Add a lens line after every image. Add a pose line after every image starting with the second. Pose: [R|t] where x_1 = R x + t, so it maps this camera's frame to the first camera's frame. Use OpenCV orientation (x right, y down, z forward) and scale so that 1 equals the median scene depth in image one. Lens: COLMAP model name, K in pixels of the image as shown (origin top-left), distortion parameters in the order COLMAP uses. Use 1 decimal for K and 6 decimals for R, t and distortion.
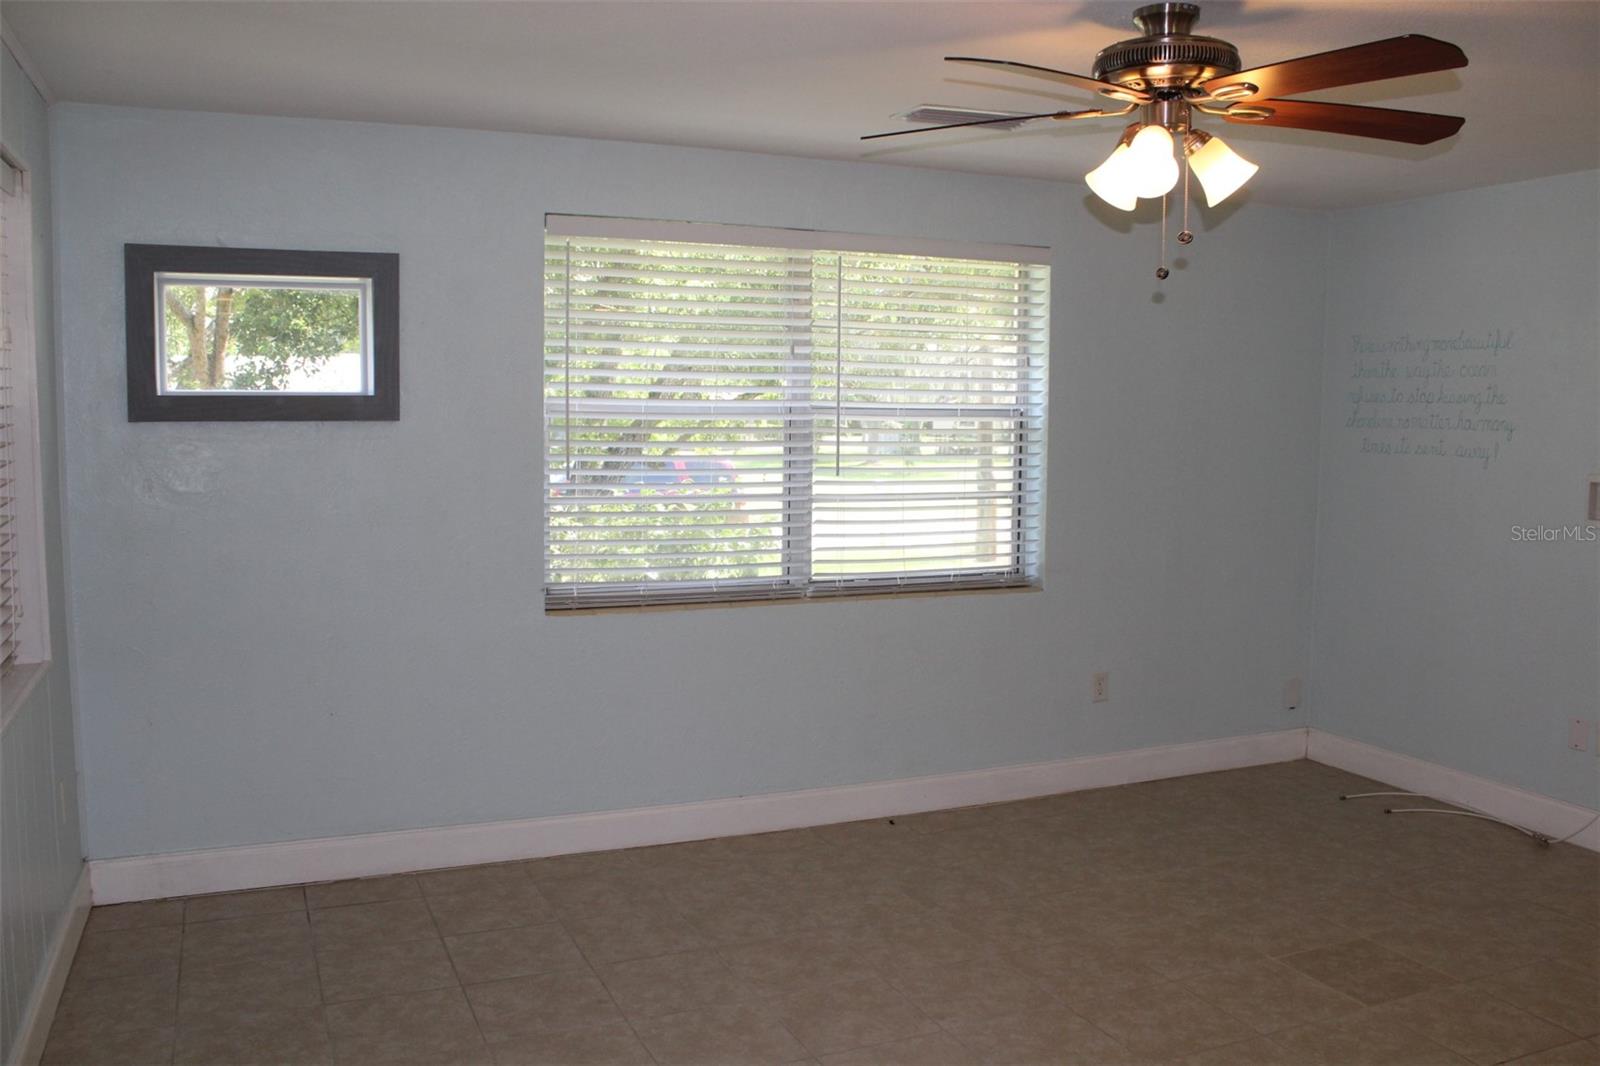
lens RADIAL K [[1321.7, 0, 806.4], [0, 1321.7, 528.5], [0, 0, 1]] dist [-0.153639, 0.134003]
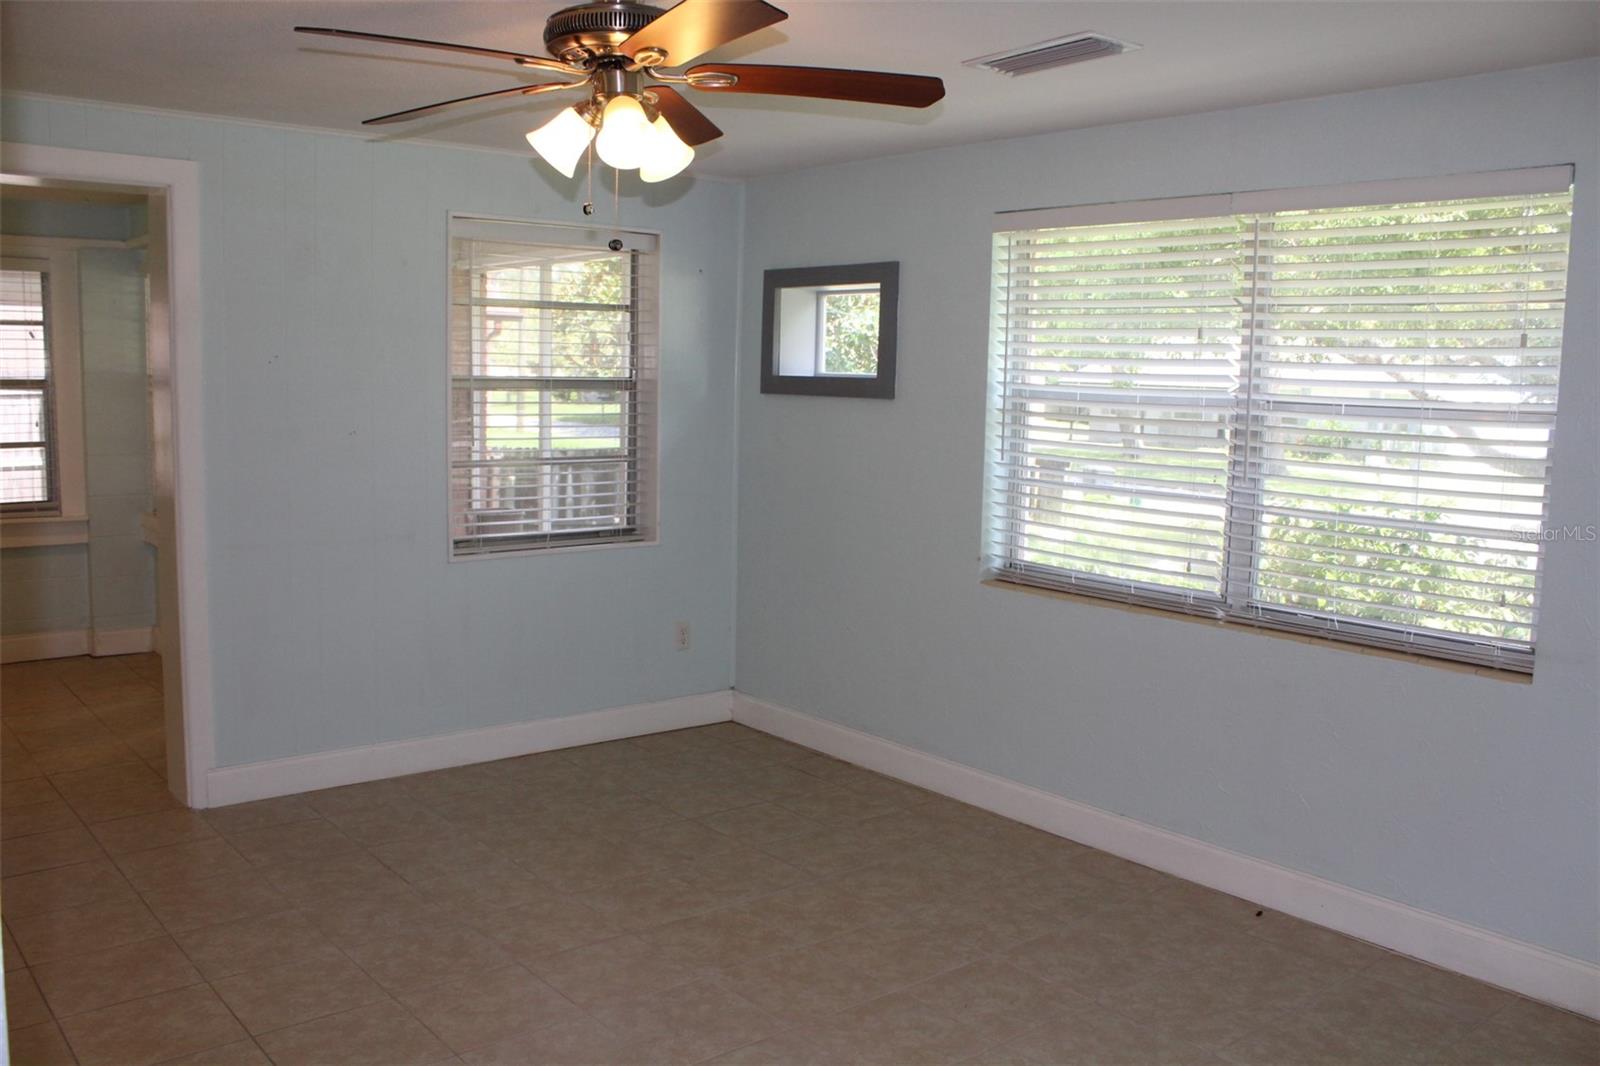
lens RADIAL K [[1321.7, 0, 806.4], [0, 1321.7, 528.5], [0, 0, 1]] dist [-0.153639, 0.134003]
pose [[0.299829, 0.107663, -0.947898, 0.828152], [-0.112671, 0.990654, 0.076880, -0.048257], [0.947316, 0.083750, 0.309157, 0.547438]]
